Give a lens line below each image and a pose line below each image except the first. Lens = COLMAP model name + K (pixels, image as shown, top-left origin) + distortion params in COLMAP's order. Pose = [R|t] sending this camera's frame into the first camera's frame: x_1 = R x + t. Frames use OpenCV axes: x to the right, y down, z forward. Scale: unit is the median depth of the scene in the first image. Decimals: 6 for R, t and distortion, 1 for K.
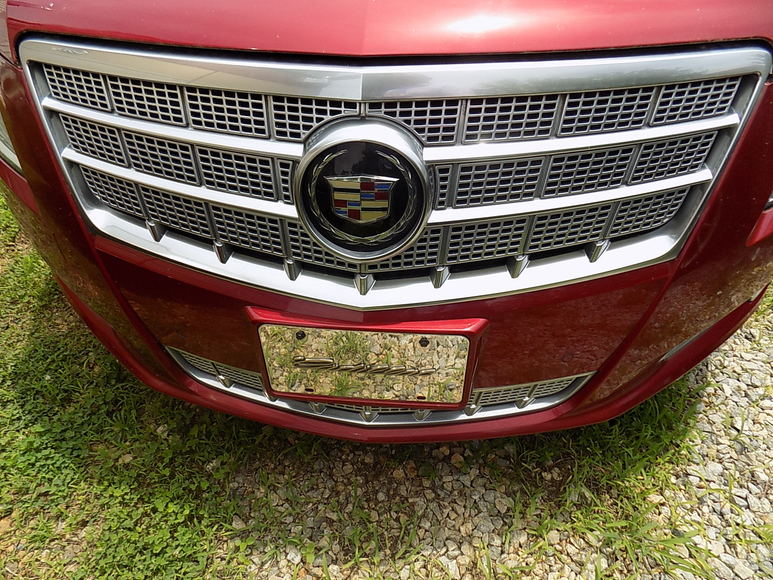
lens RADIAL K [[518.3, 0, 384.7], [0, 518.3, 292.2], [0, 0, 1]] dist [-0.026396, 0.006474]
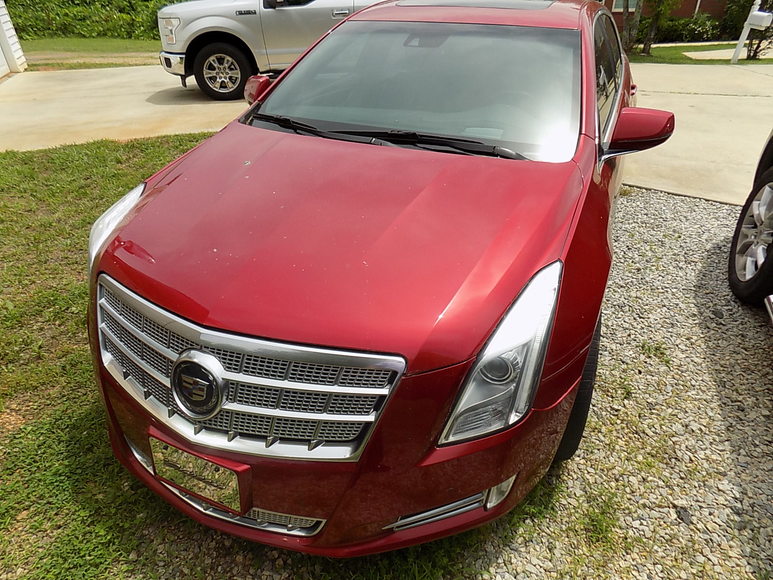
lens RADIAL K [[518.3, 0, 389.4], [0, 518.3, 290.2], [0, 0, 1]] dist [-0.026396, 0.006474]
pose [[0.947222, 0.187373, -0.260118, 1.001749], [-0.243100, 0.948775, -0.201813, -0.284655], [0.208979, 0.254397, 0.944251, -0.754828]]
